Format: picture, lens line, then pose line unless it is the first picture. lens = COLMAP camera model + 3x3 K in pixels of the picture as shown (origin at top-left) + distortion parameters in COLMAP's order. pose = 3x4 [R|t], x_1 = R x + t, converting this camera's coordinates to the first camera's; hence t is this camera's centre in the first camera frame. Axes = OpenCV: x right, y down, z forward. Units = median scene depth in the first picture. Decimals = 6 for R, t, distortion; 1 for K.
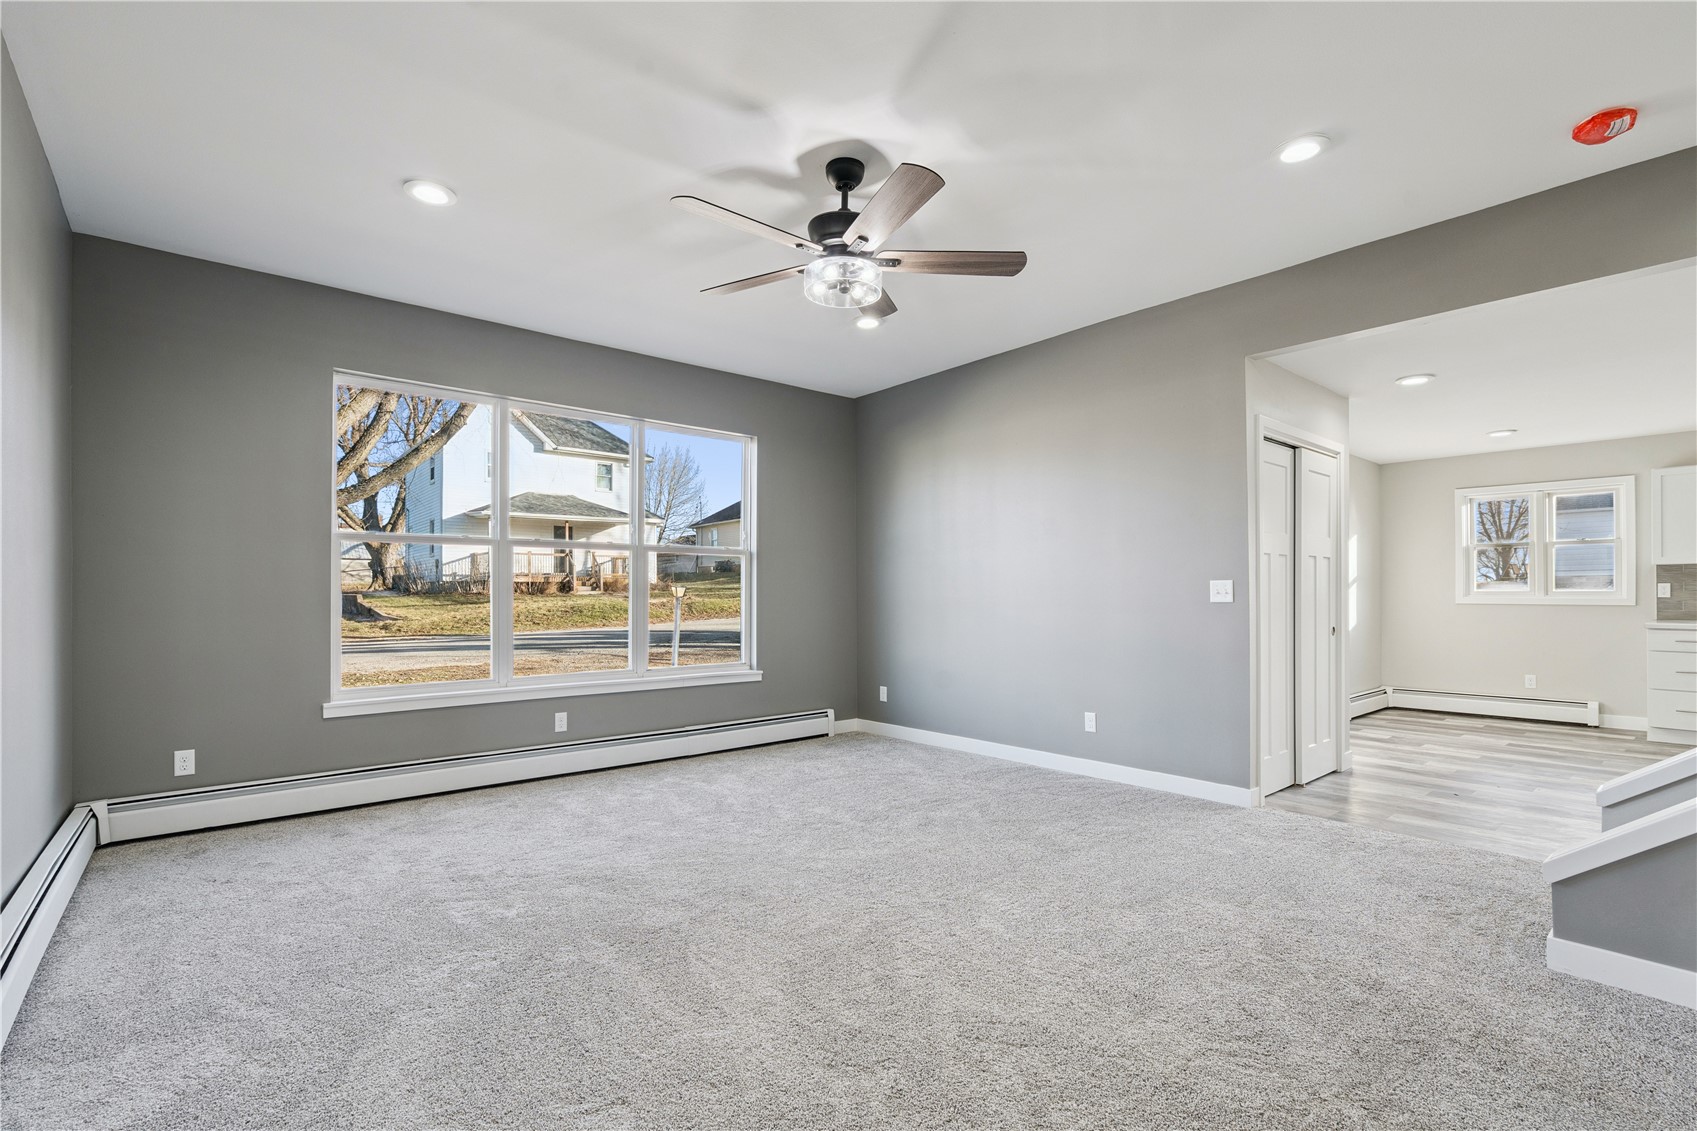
lens RADIAL K [[768.0, 0, 856.3], [0, 768.0, 581.7], [0, 0, 1]] dist [-0.001881, 0.000486]
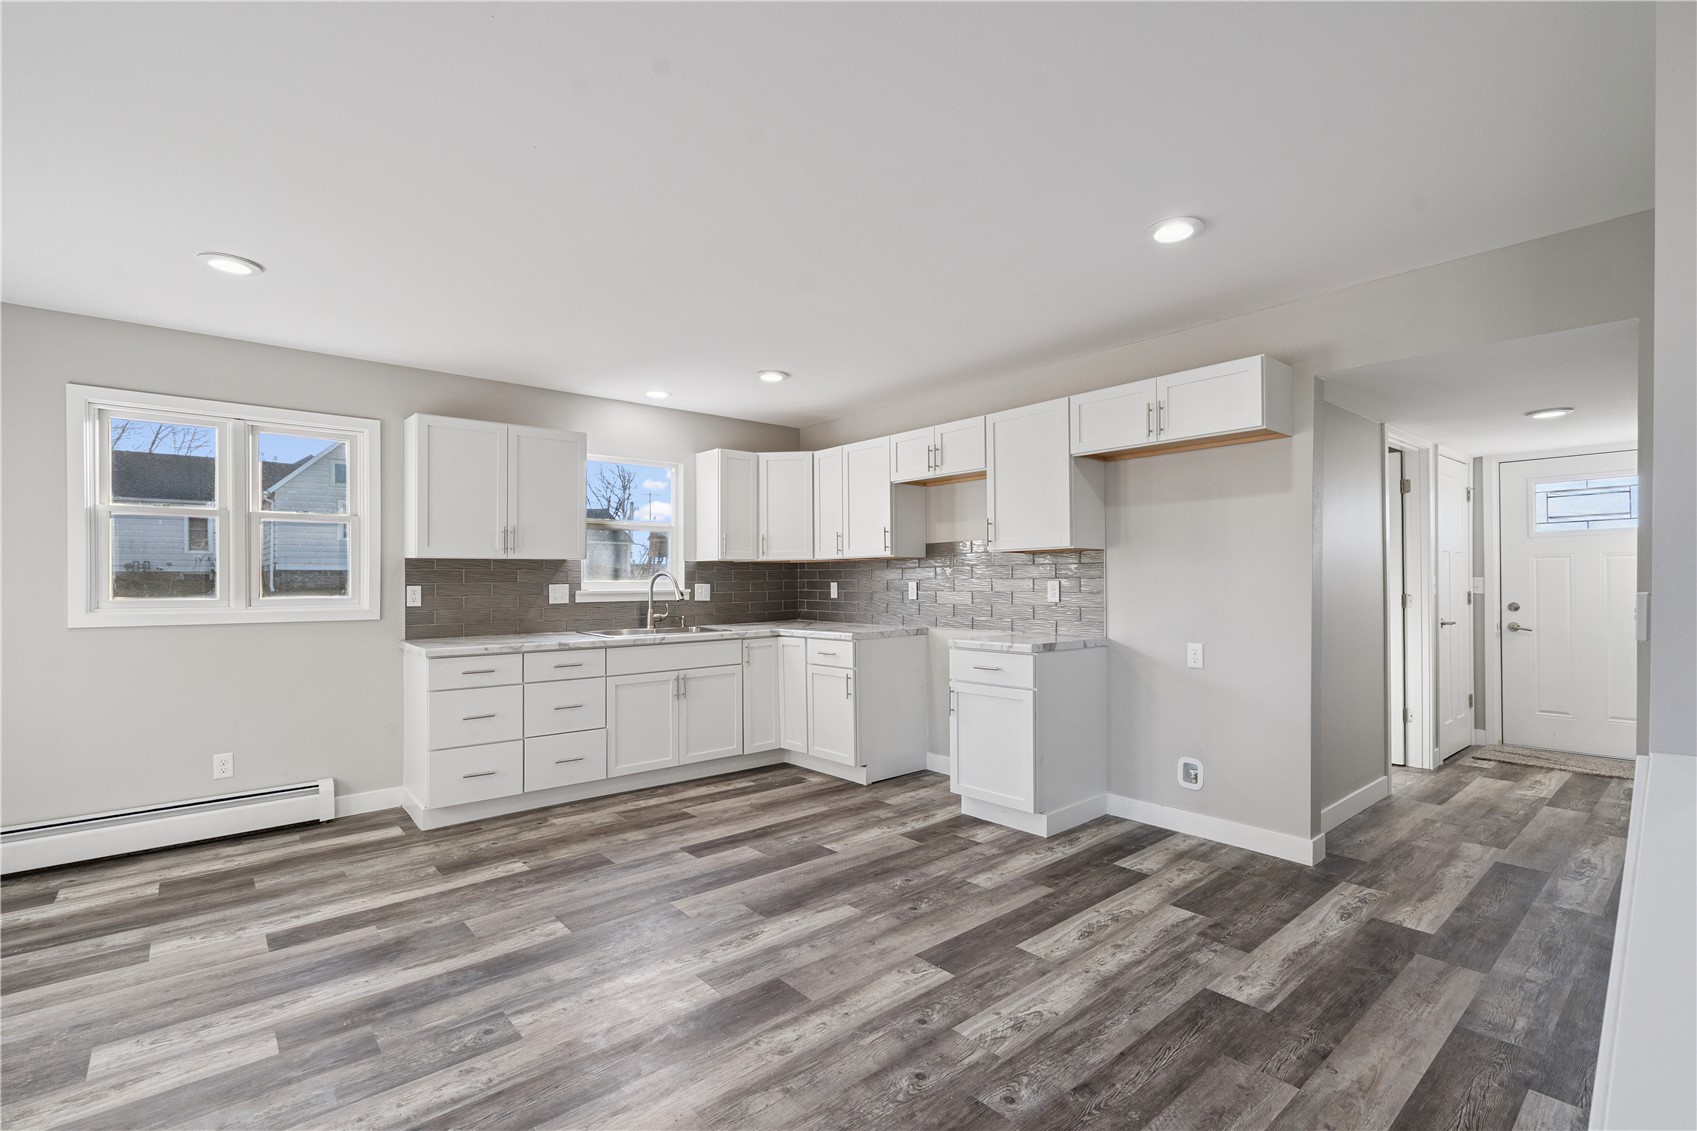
lens RADIAL K [[768.0, 0, 856.3], [0, 768.0, 581.7], [0, 0, 1]] dist [-0.001881, 0.000486]
pose [[-0.011022, 0.004622, 0.999929, 0.349716], [-0.004233, 0.999980, -0.004669, -0.000241], [-0.999930, -0.004284, -0.011002, 0.593576]]
